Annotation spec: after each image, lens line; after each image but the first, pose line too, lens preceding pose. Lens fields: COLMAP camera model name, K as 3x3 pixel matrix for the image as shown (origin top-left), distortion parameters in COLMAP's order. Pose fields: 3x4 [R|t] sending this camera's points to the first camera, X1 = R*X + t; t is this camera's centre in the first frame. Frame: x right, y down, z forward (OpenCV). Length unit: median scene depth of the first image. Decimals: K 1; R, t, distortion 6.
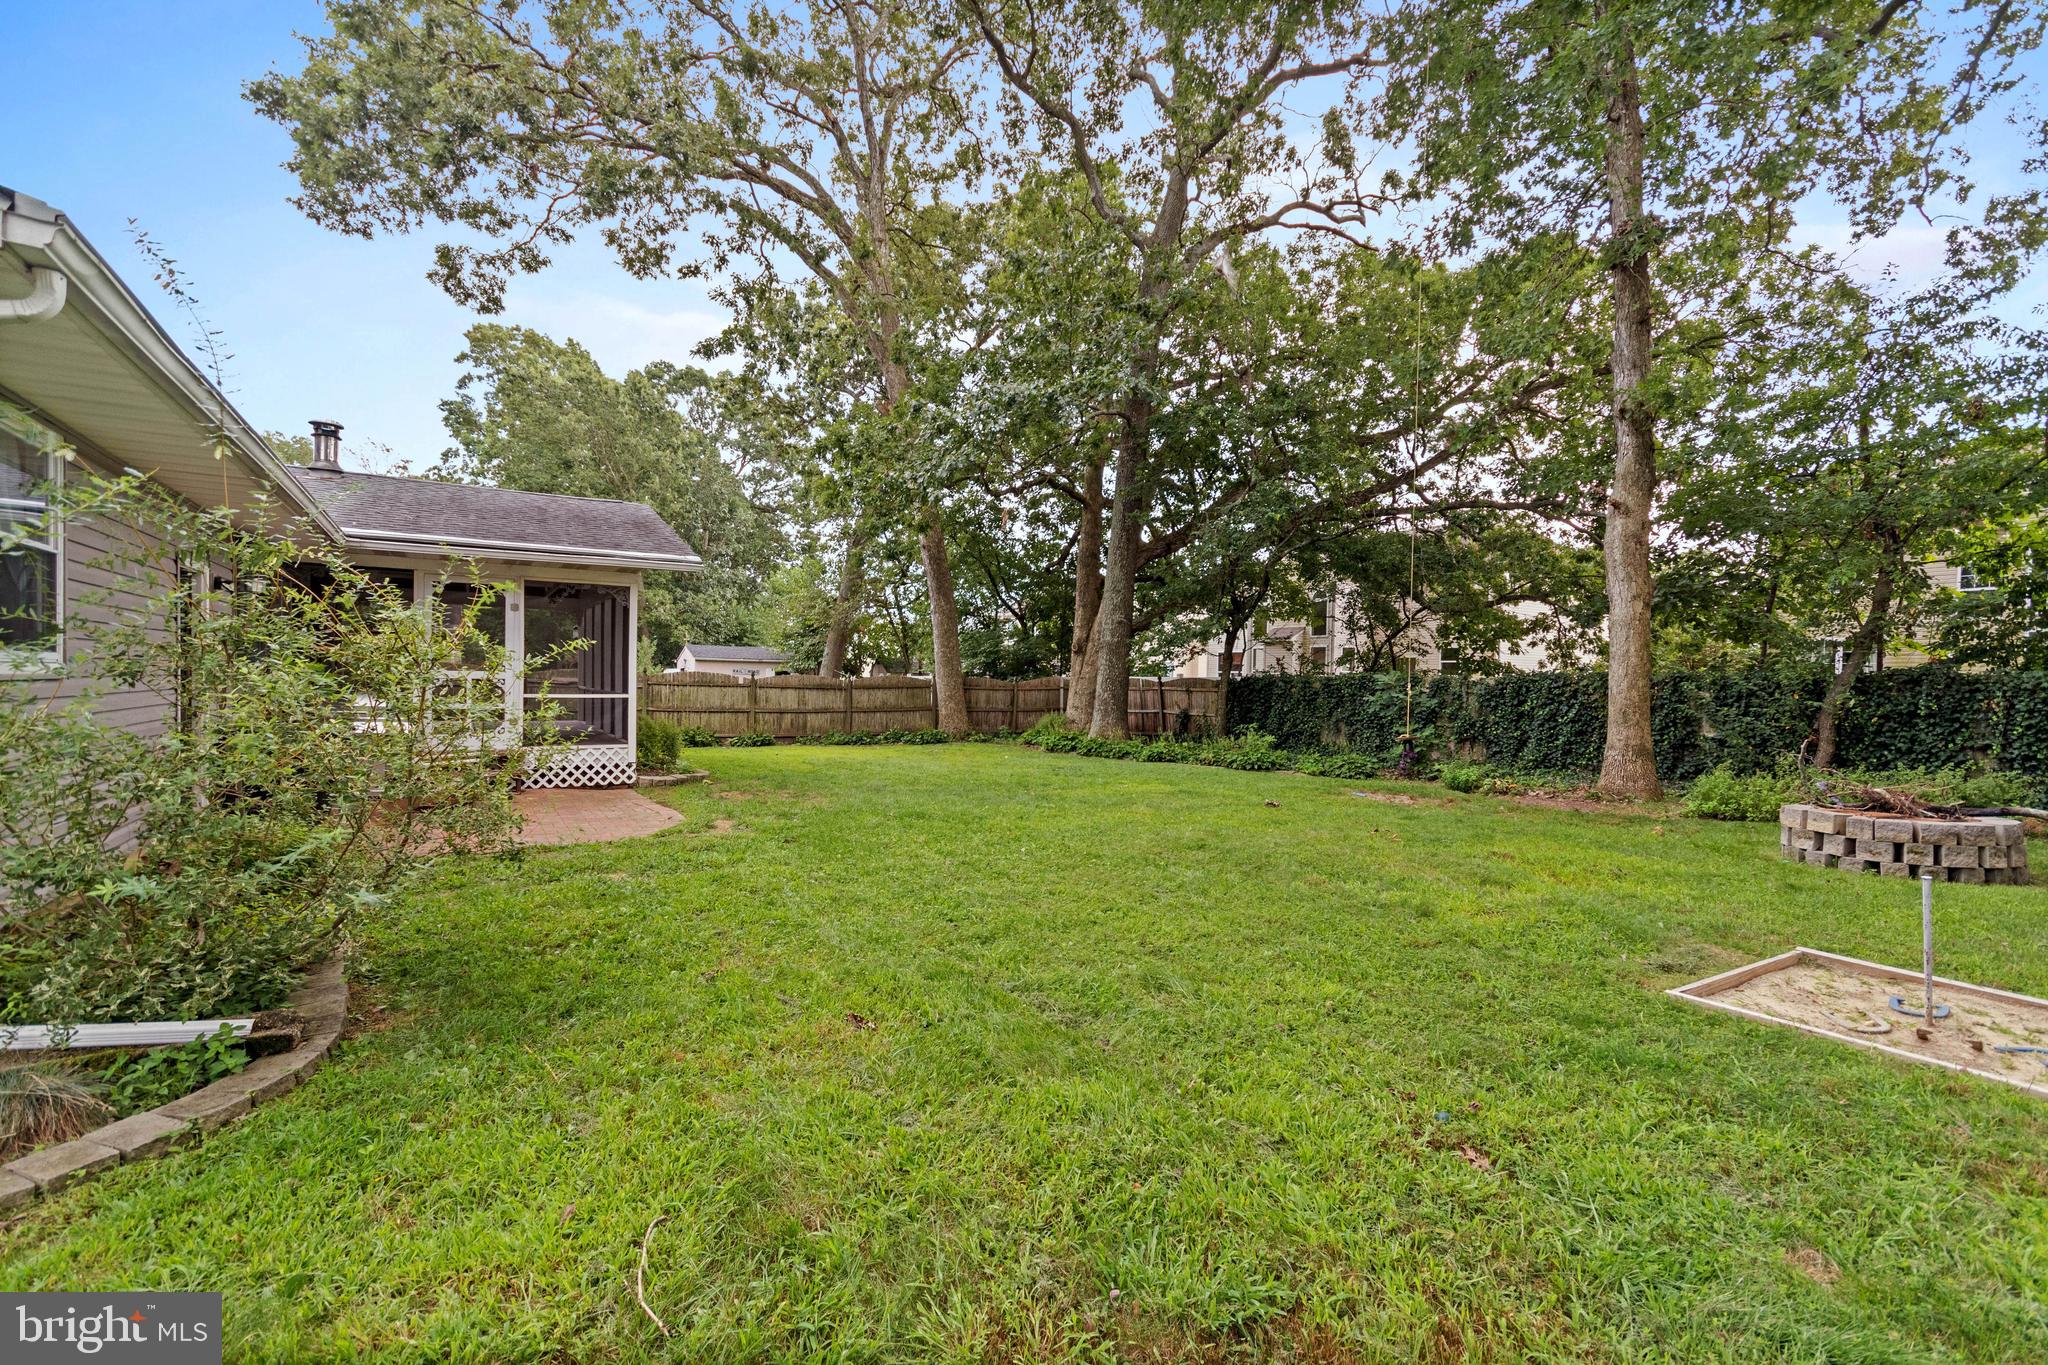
lens RADIAL K [[924.0, 0, 1028.3], [0, 924.0, 691.0], [0, 0, 1]] dist [0.002115, 0.000825]
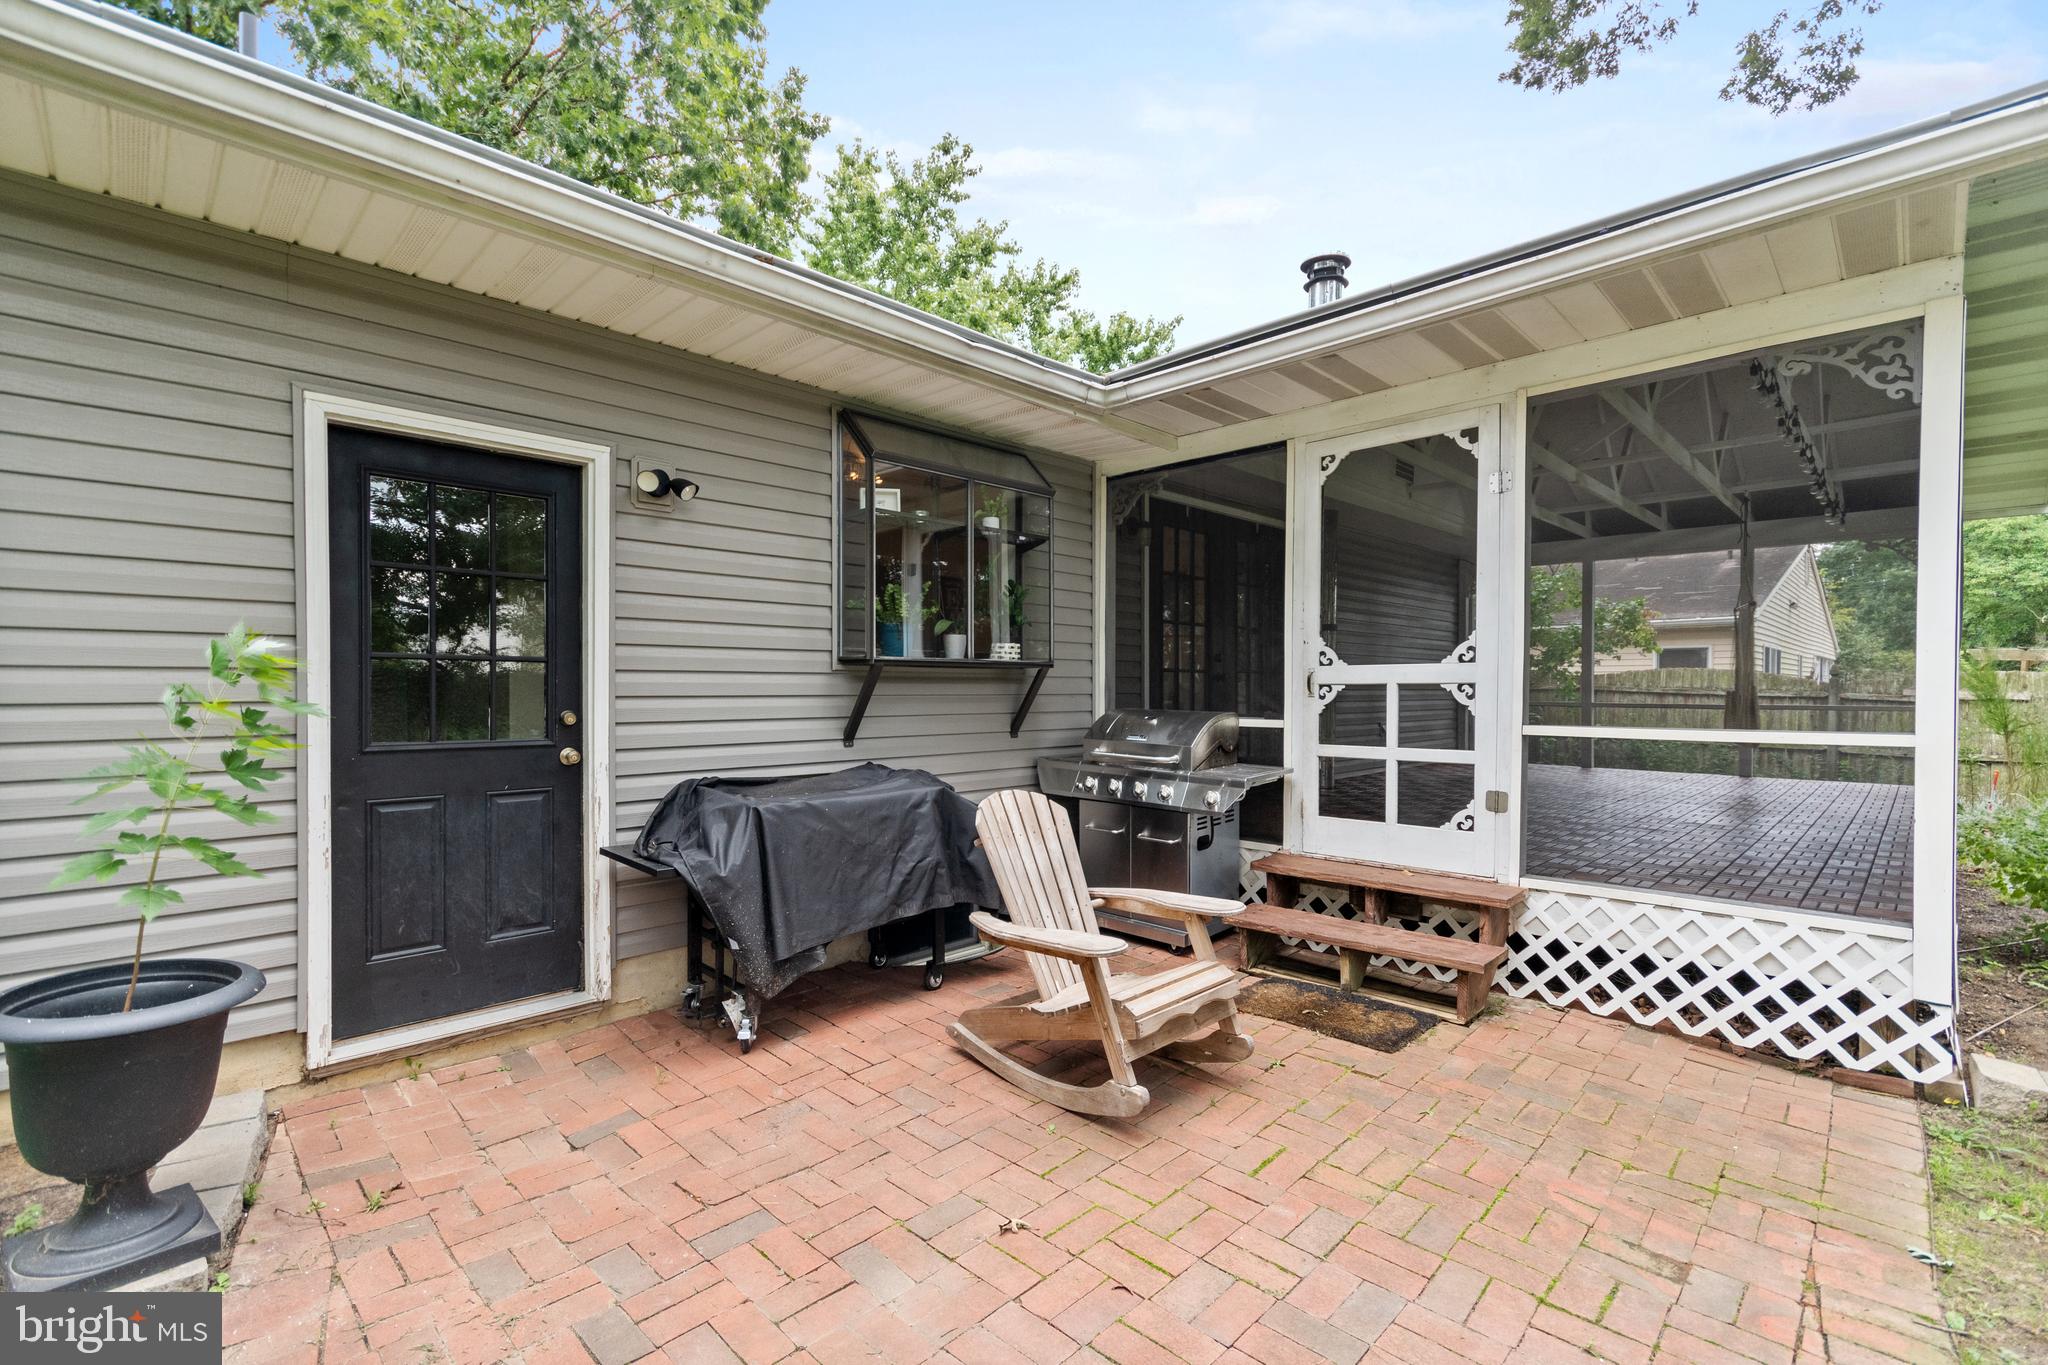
lens RADIAL K [[907.9, 0, 1027.9], [0, 907.9, 701.1], [0, 0, 1]] dist [0.003647, 0.000178]
pose [[0.234059, -0.002692, -0.972219, -0.242321], [-0.010828, 0.999927, -0.005376, -0.001949], [0.972162, 0.011786, 0.234013, 0.698024]]
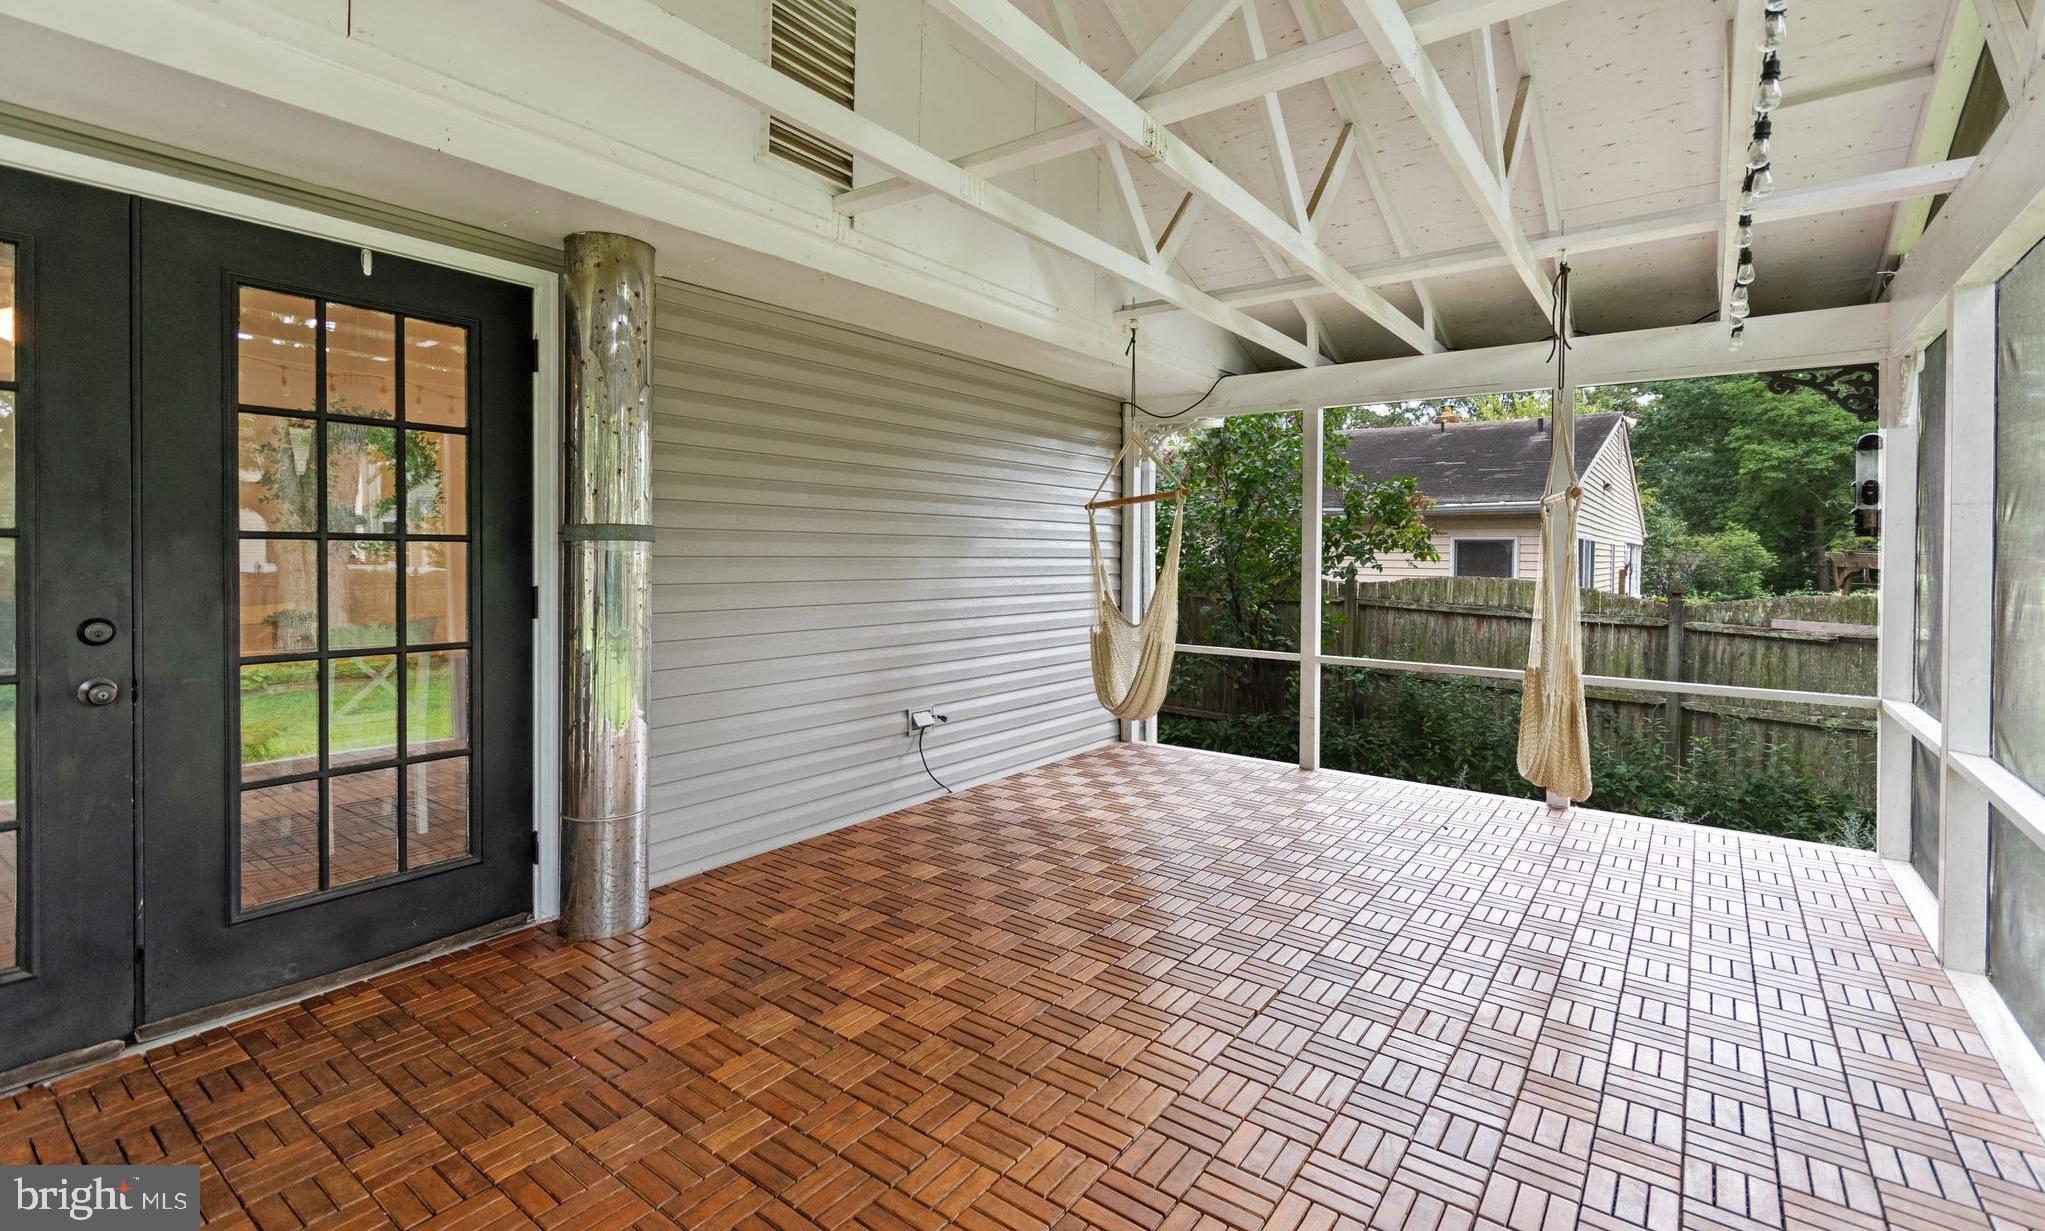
lens RADIAL K [[914.7, 0, 1021.6], [0, 914.7, 568.0], [0, 0, 1]] dist [0.000568, 0.000198]
pose [[0.367711, -0.000068, -0.929940, -0.508561], [-0.015583, 0.999859, -0.006235, -0.046067], [0.929810, 0.016784, 0.367658, 1.033063]]
